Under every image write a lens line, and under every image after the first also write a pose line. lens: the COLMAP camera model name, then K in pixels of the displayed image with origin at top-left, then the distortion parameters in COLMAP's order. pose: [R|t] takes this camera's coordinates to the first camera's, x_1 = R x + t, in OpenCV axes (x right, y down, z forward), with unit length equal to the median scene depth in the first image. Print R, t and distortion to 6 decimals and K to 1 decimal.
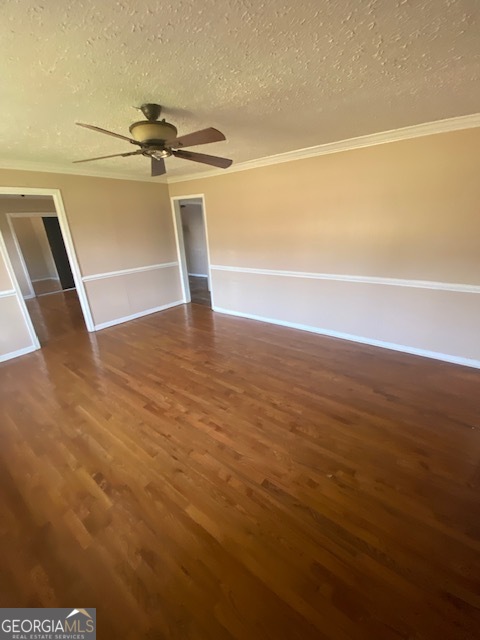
lens RADIAL K [[258.4, 0, 243.9], [0, 258.4, 319.2], [0, 0, 1]] dist [0.013616, -0.014157]
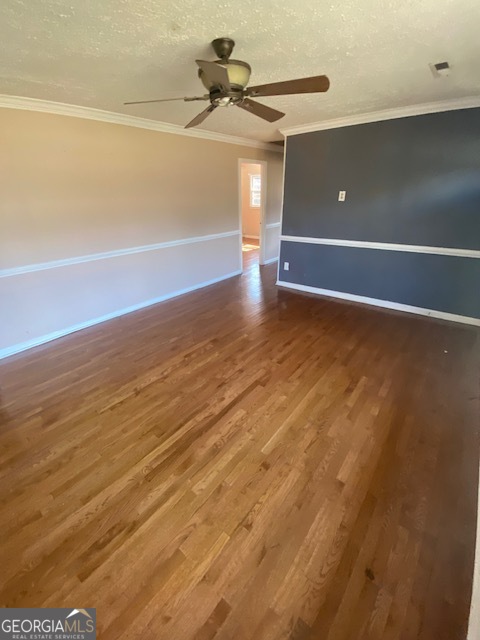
lens RADIAL K [[258.4, 0, 239.6], [0, 258.4, 319.0], [0, 0, 1]] dist [0.013616, -0.014157]
pose [[0.038505, -0.395191, 0.917792, -0.903455], [0.359279, 0.862527, 0.356321, -0.188069], [-0.932435, 0.316024, 0.175196, 0.658385]]
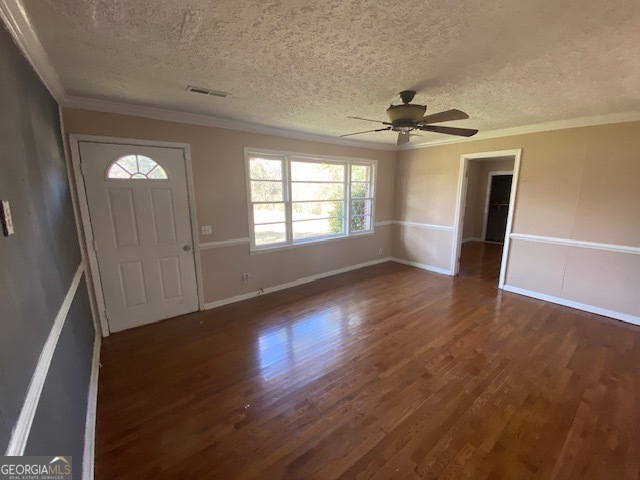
lens RADIAL K [[258.4, 0, 321.2], [0, 258.4, 238.0], [0, 0, 1]] dist [0.013616, -0.014157]
pose [[-0.253273, 0.224989, -0.940868, 0.616721], [-0.324216, 0.896591, 0.301676, -0.268153], [0.911448, 0.381451, -0.154137, 0.643833]]
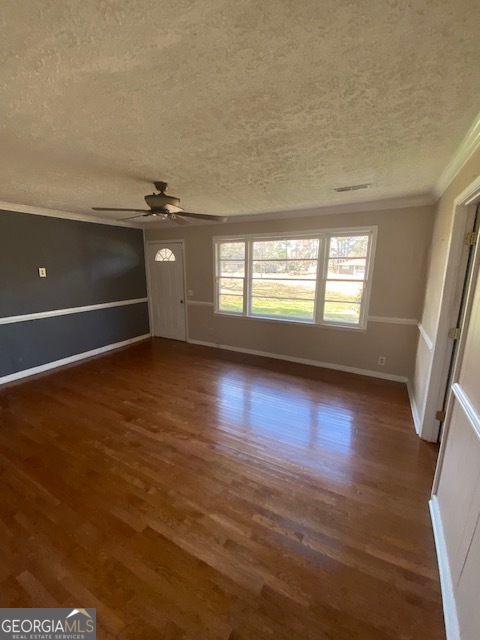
lens RADIAL K [[258.4, 0, 242.3], [0, 258.4, 319.7], [0, 0, 1]] dist [0.013616, -0.014157]
pose [[-0.986200, 0.072845, -0.148672, -0.321043], [-0.017393, 0.847444, 0.530599, -0.564047], [0.164642, 0.525863, -0.834483, 1.565632]]
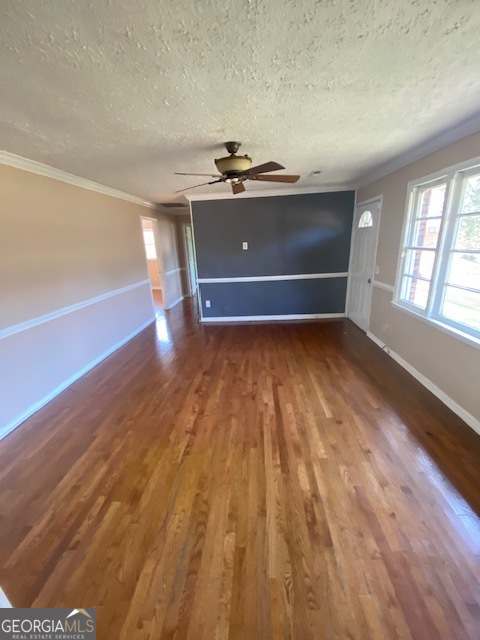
lens RADIAL K [[258.4, 0, 240.4], [0, 258.4, 319.8], [0, 0, 1]] dist [0.013616, -0.014157]
pose [[-0.552456, -0.172658, 0.815464, -0.927543], [0.350014, 0.839829, 0.414942, -0.363670], [-0.756493, 0.514661, -0.403536, 1.146042]]
